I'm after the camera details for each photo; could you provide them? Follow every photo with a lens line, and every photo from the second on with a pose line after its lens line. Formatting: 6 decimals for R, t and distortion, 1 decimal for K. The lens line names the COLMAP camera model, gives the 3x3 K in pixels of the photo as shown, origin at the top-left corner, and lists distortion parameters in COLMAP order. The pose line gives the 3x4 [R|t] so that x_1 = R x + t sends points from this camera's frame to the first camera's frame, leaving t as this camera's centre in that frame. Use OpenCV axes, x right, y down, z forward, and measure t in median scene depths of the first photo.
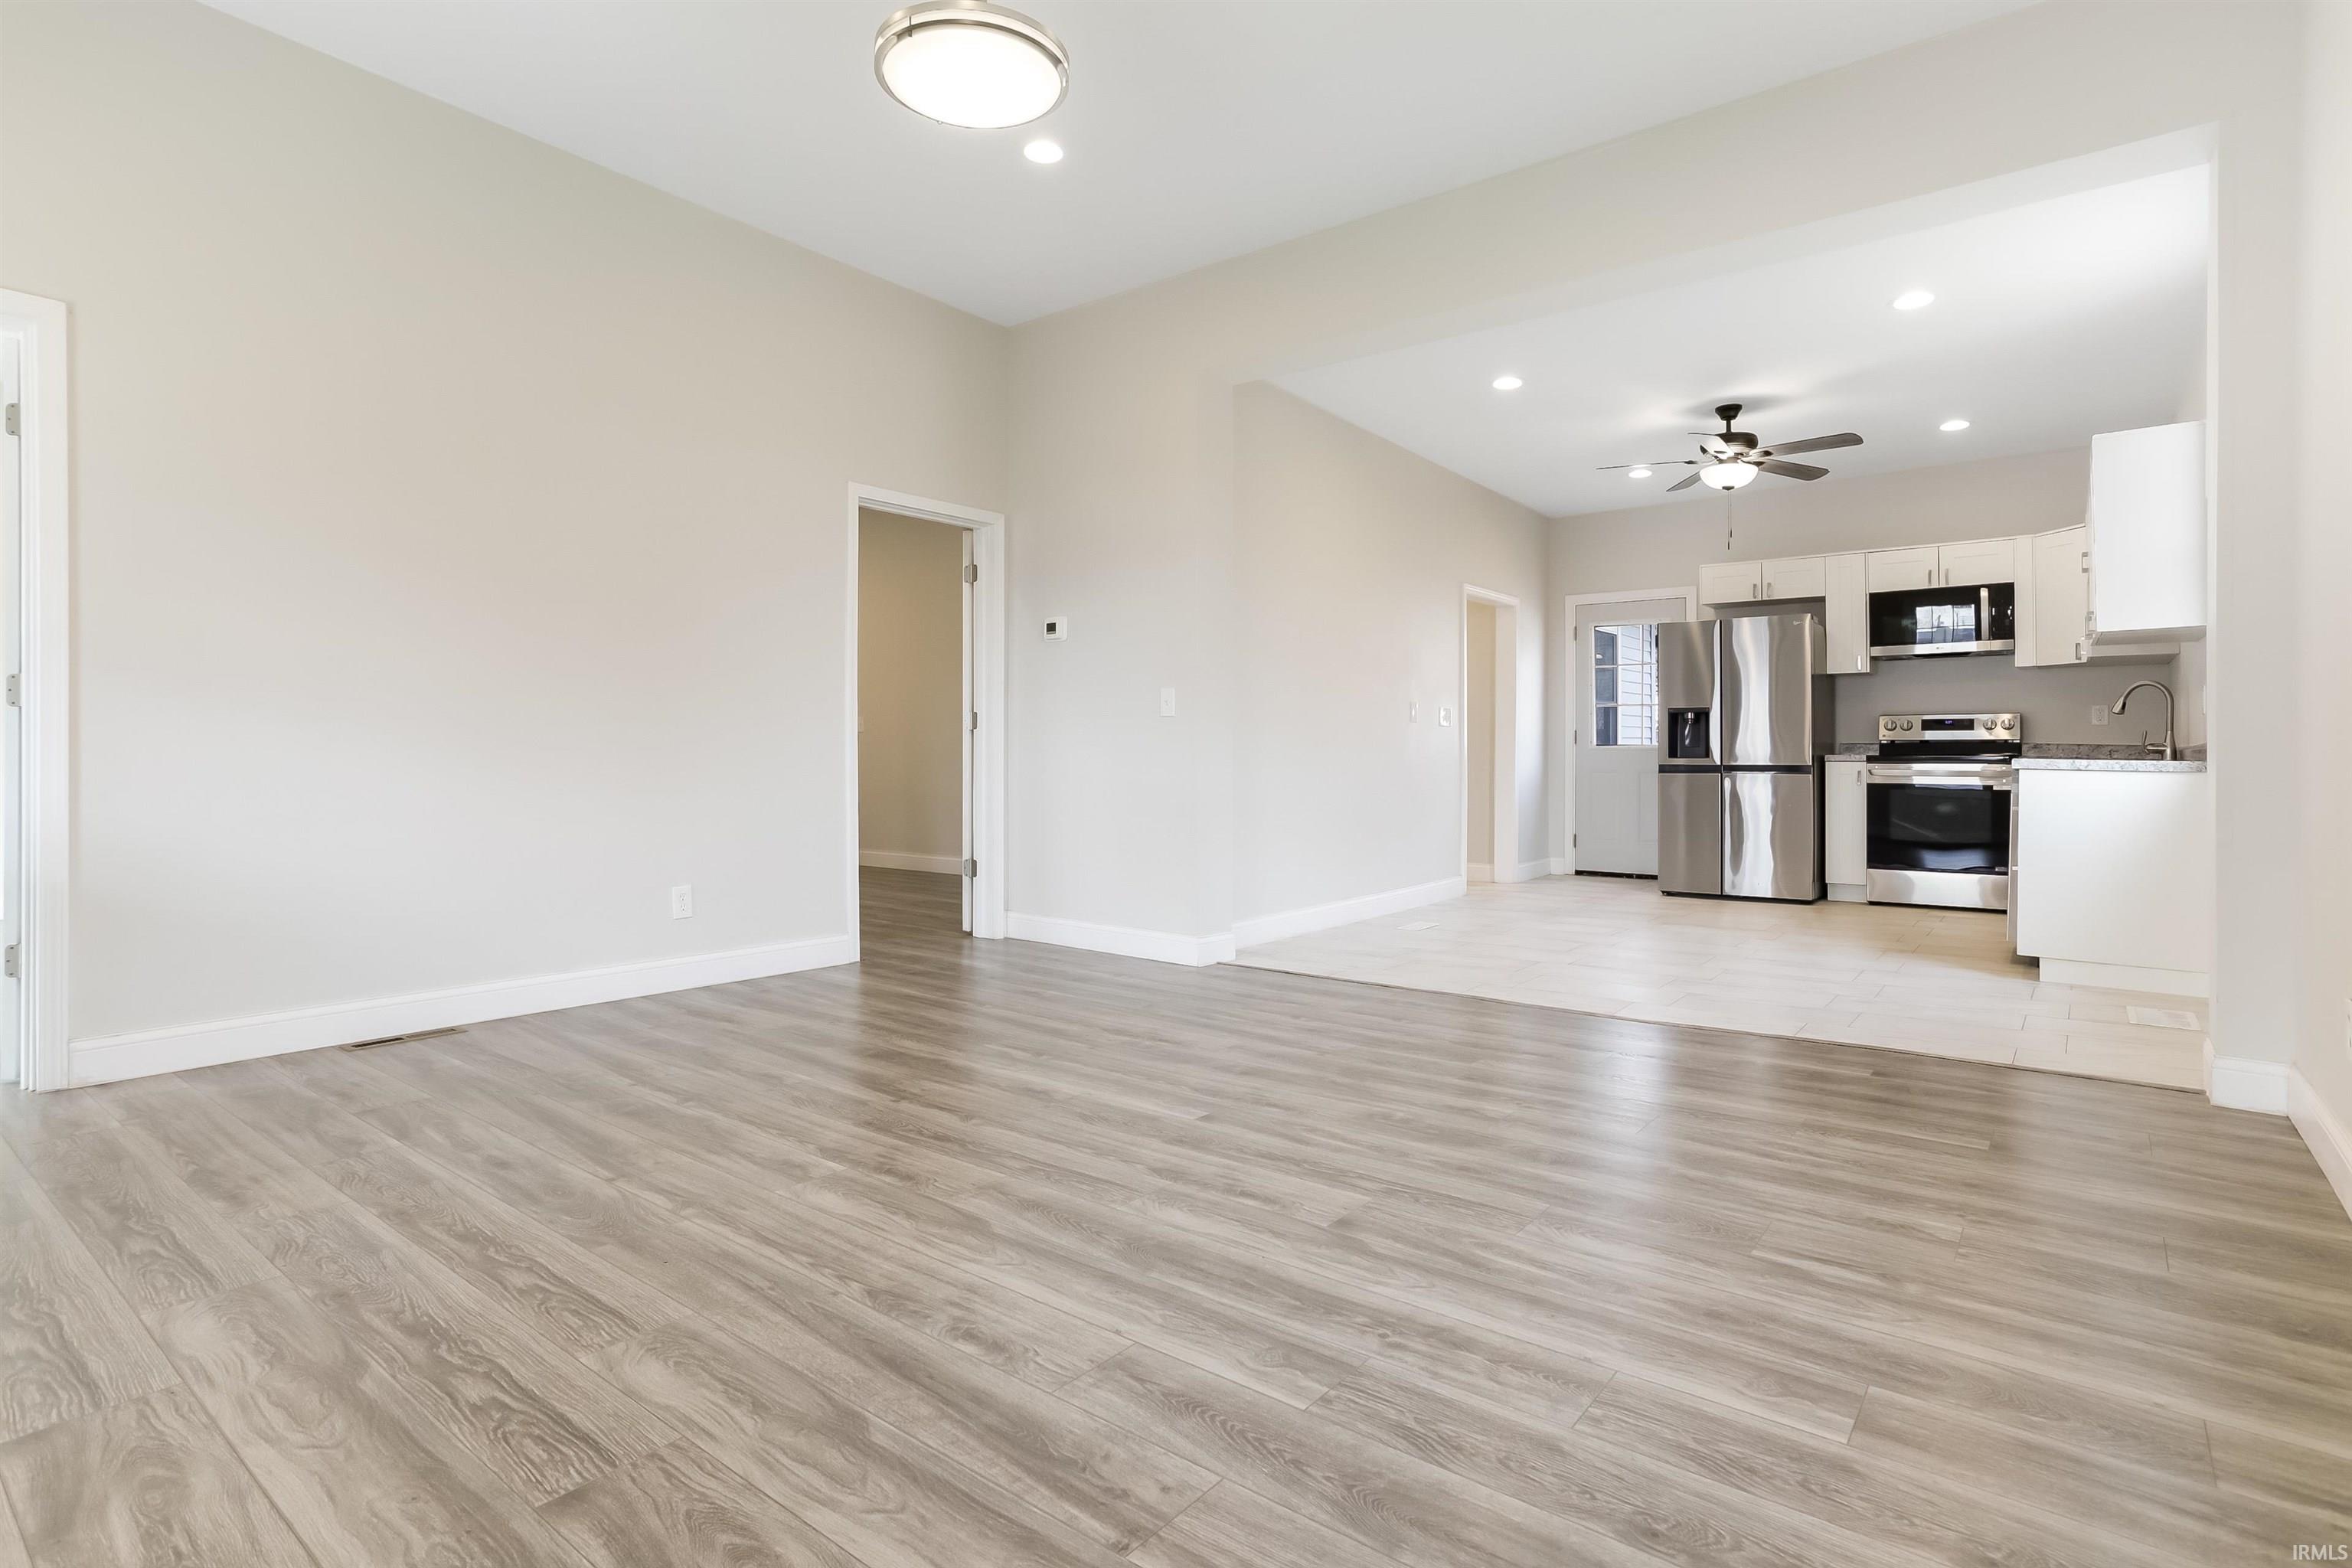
lens RADIAL K [[1173.4, 0, 1180.8], [0, 1173.4, 757.8], [0, 0, 1]] dist [-0.053721, 0.036418]
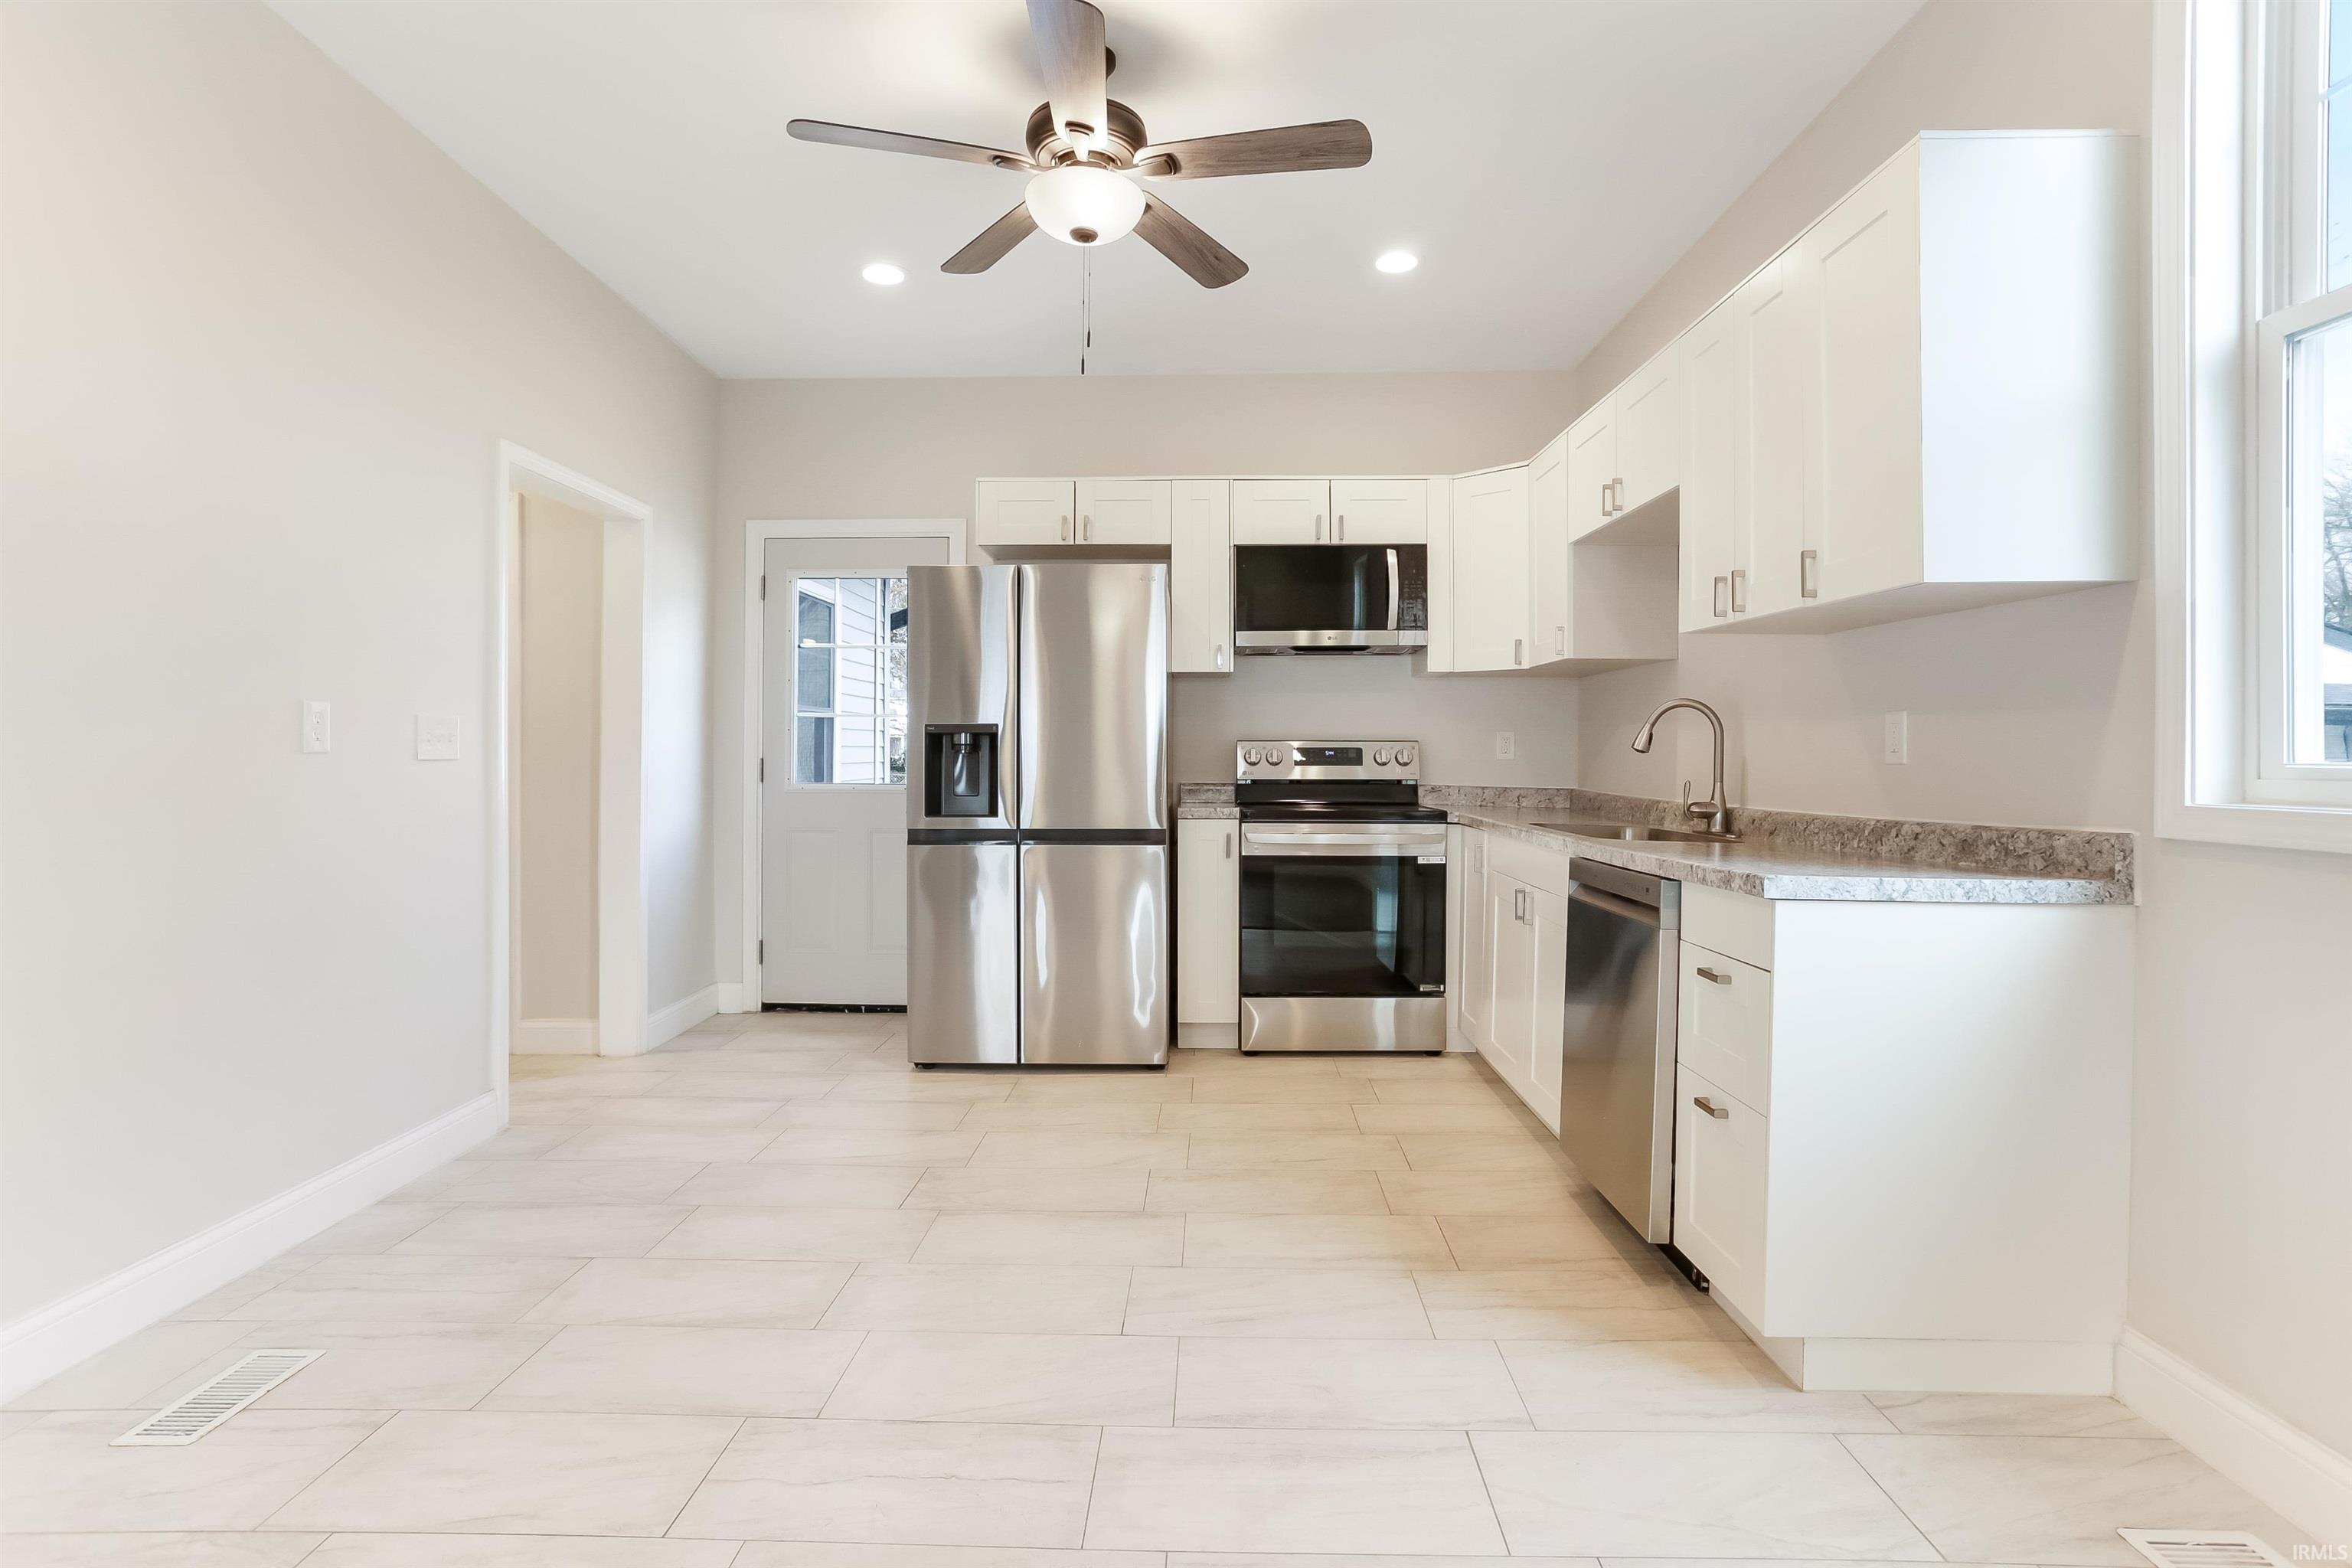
lens RADIAL K [[1173.4, 0, 1180.8], [0, 1173.4, 757.8], [0, 0, 1]] dist [-0.053721, 0.036418]
pose [[0.798702, 0.001296, 0.601726, 0.199843], [0.000217, 0.999997, -0.002442, -0.027183], [-0.601727, 0.002081, 0.798699, 0.529038]]
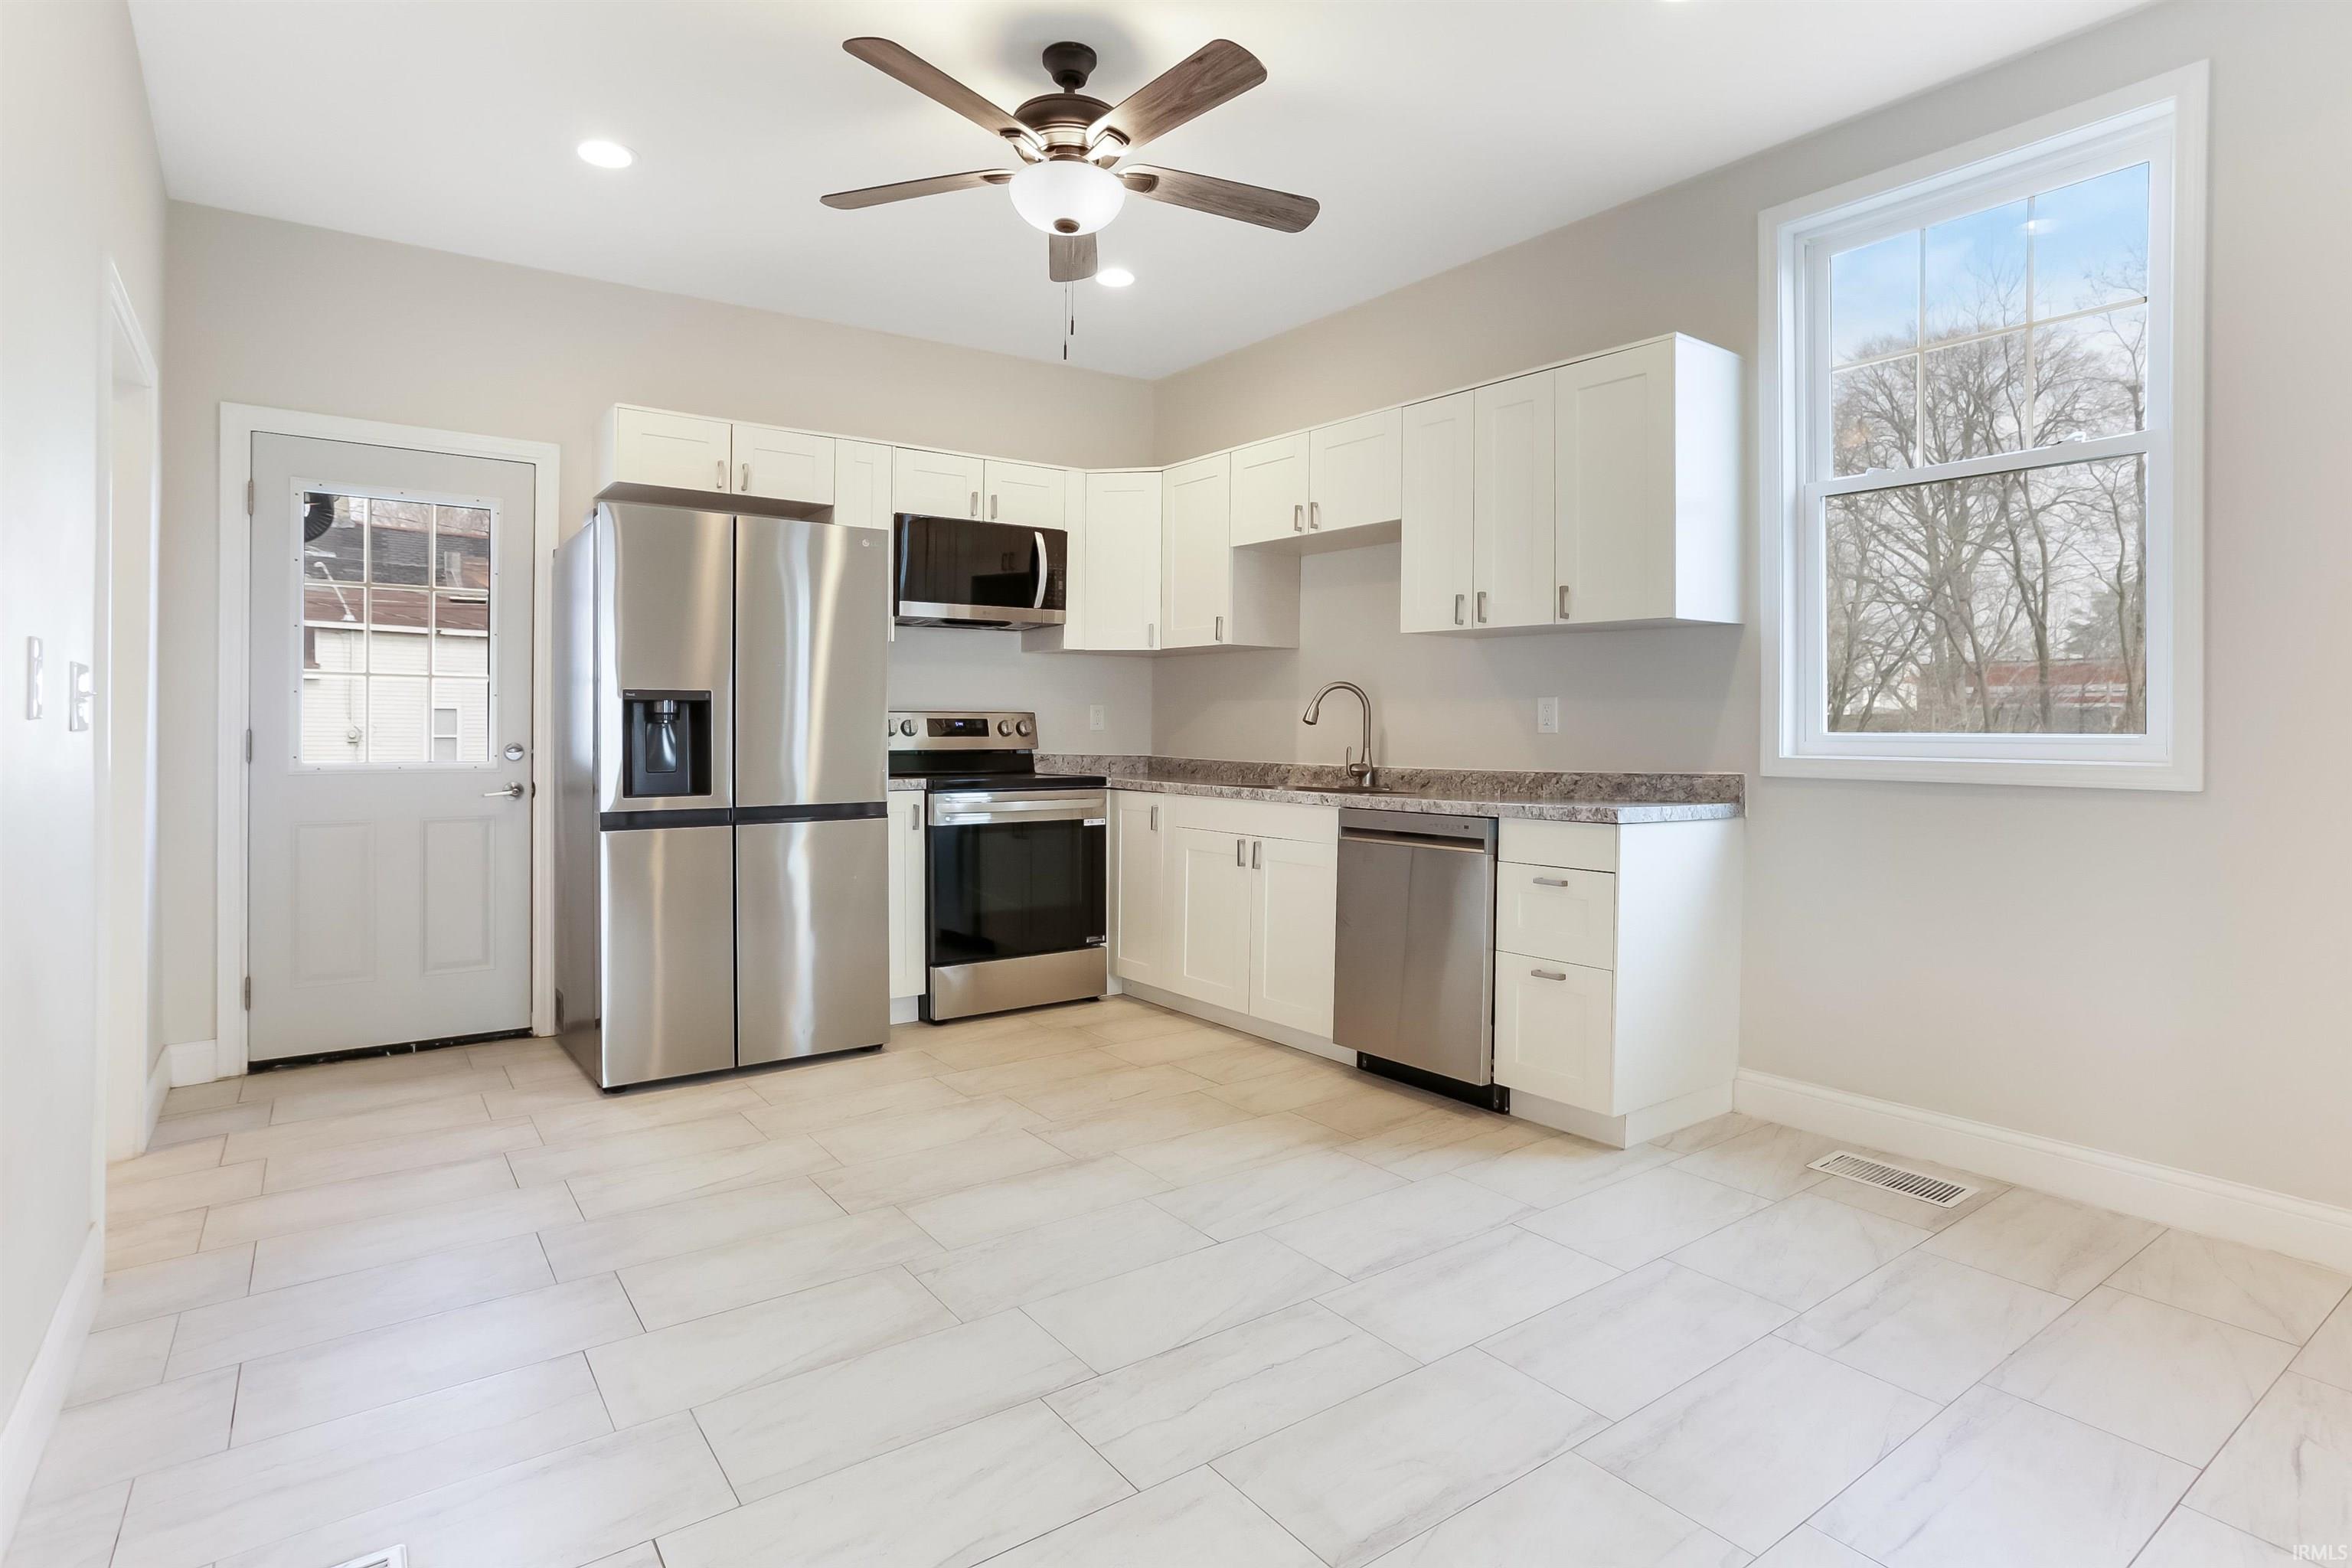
lens RADIAL K [[1210.6, 0, 1185.5], [0, 1210.6, 730.9], [0, 0, 1]] dist [-0.035761, 0.000873]
pose [[0.263197, -0.000543, 0.964742, 0.020777], [0.001400, 0.999999, 0.000181, -0.027509], [-0.964741, 0.001303, 0.263197, 0.703652]]
